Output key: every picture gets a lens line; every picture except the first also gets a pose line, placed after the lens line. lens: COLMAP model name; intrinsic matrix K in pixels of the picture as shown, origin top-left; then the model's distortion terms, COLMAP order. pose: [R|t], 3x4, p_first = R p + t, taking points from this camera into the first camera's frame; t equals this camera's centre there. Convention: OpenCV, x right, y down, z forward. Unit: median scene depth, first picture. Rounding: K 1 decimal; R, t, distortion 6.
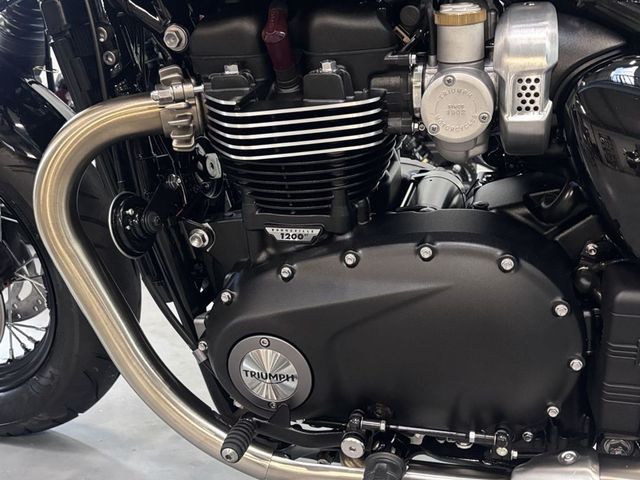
lens RADIAL K [[680.4, 0, 319.4], [0, 680.4, 240.4], [0, 0, 1]] dist [-0.004410, 0.000000]
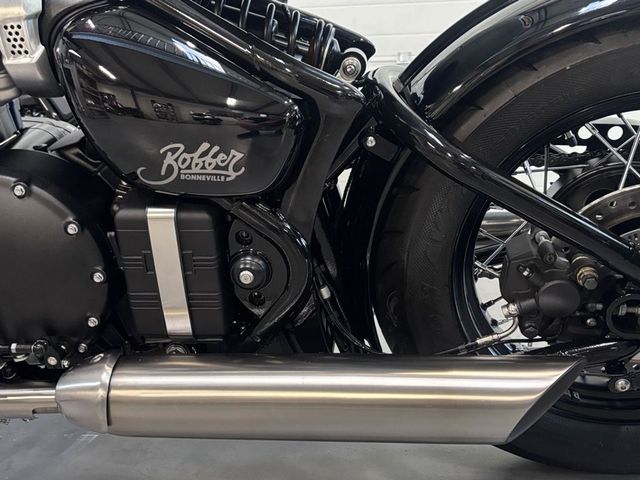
lens RADIAL K [[680.4, 0, 322.3], [0, 680.4, 242.5], [0, 0, 1]] dist [-0.004410, 0.000000]
pose [[0.985232, -0.048086, 0.164331, 0.570453], [0.048704, 0.998813, 0.000269, 0.143248], [-0.164149, 0.007738, 0.986405, -0.203786]]
